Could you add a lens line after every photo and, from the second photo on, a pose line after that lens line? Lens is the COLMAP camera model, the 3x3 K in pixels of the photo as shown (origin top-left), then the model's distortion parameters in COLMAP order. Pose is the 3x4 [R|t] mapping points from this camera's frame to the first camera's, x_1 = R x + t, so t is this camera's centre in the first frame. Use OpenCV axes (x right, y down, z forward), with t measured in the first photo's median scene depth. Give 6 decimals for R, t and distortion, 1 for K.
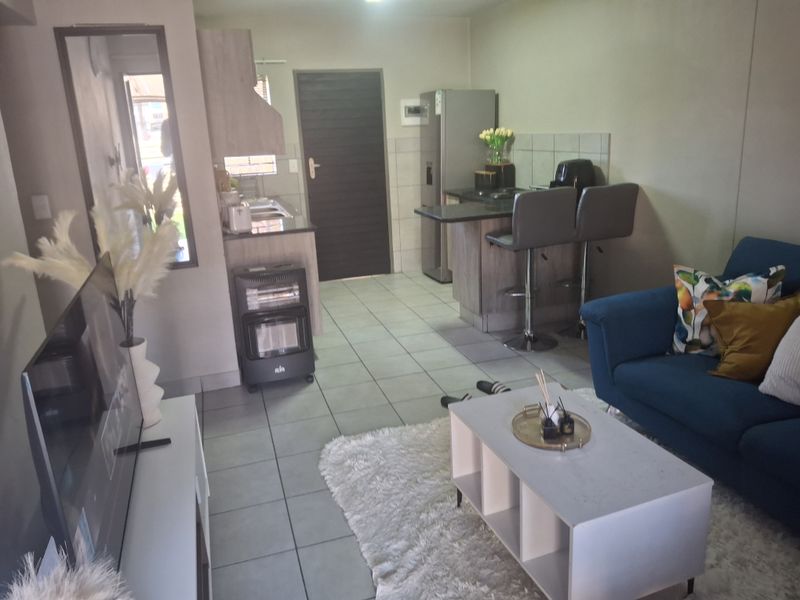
lens RADIAL K [[597.2, 0, 400.0], [0, 597.2, 300.0], [0, 0, 1]] dist [0.091677, -0.170577]
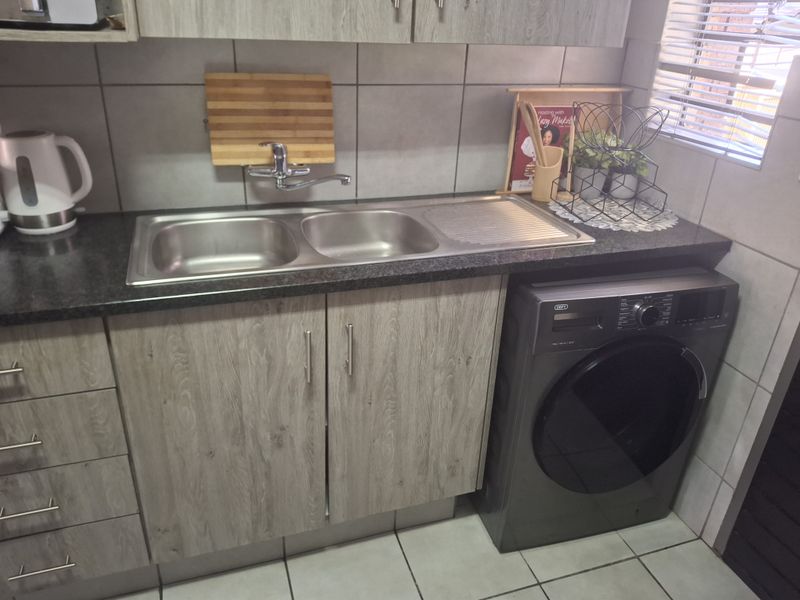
lens RADIAL K [[597.2, 0, 400.0], [0, 597.2, 300.0], [0, 0, 1]] dist [0.091677, -0.170577]
pose [[0.004862, 0.488162, -0.872740, 0.085797], [-0.325309, 0.826050, 0.460234, -0.368557], [0.945595, 0.281672, 0.162820, 1.312085]]
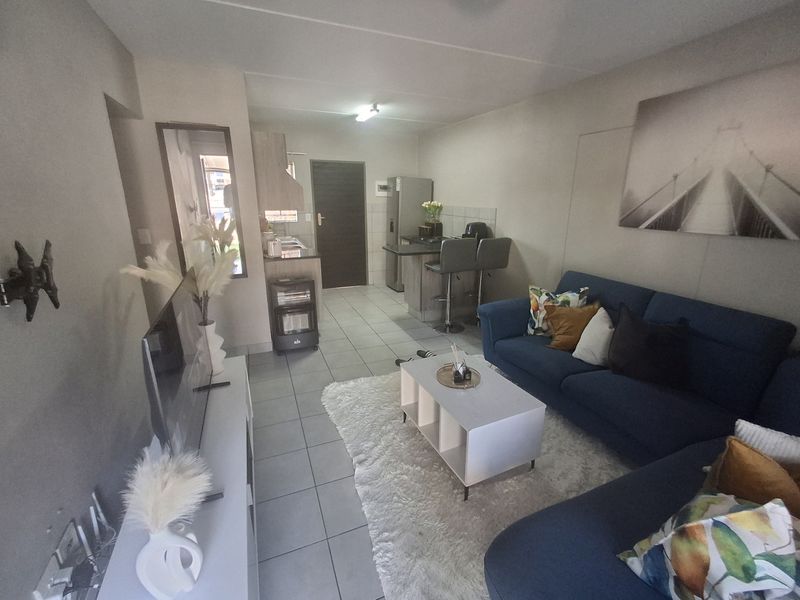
lens RADIAL K [[367.3, 0, 411.7], [0, 367.3, 298.3], [0, 0, 1]] dist [0.000456, -0.000001]
pose [[0.993772, 0.025199, 0.108548, -0.002629], [-0.024055, 0.999641, -0.011833, 0.001554], [-0.108808, 0.009148, 0.994021, -0.024455]]
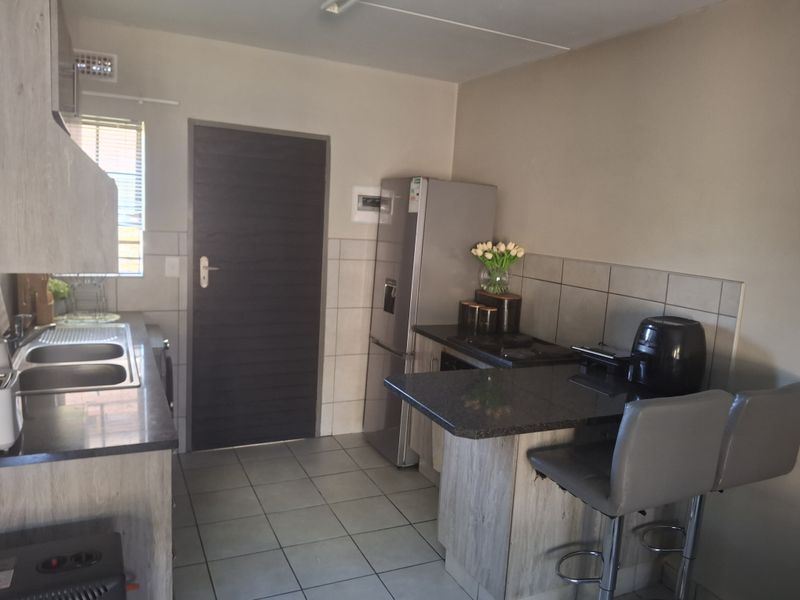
lens RADIAL K [[597.2, 0, 400.0], [0, 597.2, 300.0], [0, 0, 1]] dist [0.091677, -0.170577]
pose [[0.984649, 0.086159, 0.151800, -0.062338], [-0.064108, 0.987411, -0.144604, -0.181445], [-0.162347, 0.132652, 0.977776, 0.575491]]
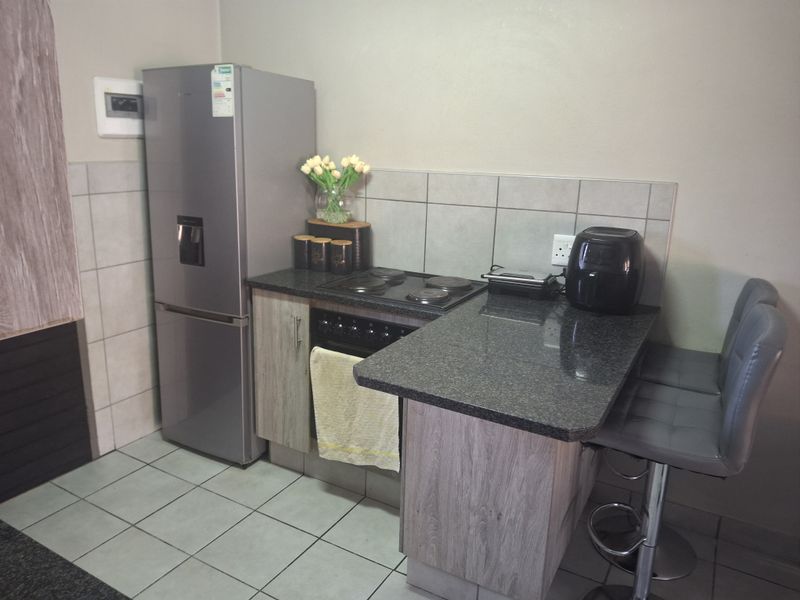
lens RADIAL K [[597.2, 0, 400.0], [0, 597.2, 300.0], [0, 0, 1]] dist [0.091677, -0.170577]
pose [[0.744867, -0.104380, 0.658998, -0.225436], [0.129235, 0.991553, 0.010979, -0.242202], [-0.654578, 0.076988, 0.752064, 0.880669]]
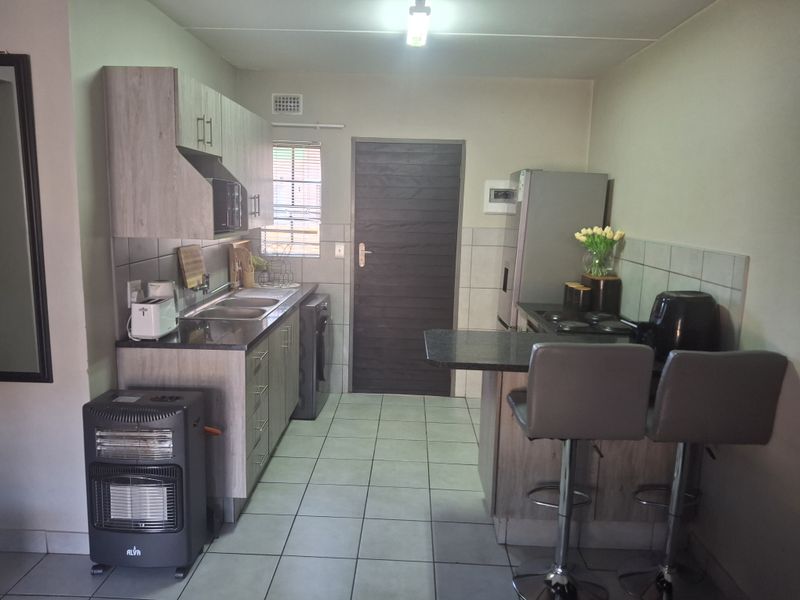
lens RADIAL K [[598.3, 0, 389.4], [0, 598.3, 304.6], [0, 0, 1]] dist [0.000276, -0.004162]
pose [[0.938054, 0.127302, -0.322256, 0.249191], [-0.162908, 0.982892, -0.085932, -0.145845], [0.305803, 0.133107, 0.942744, 0.424930]]
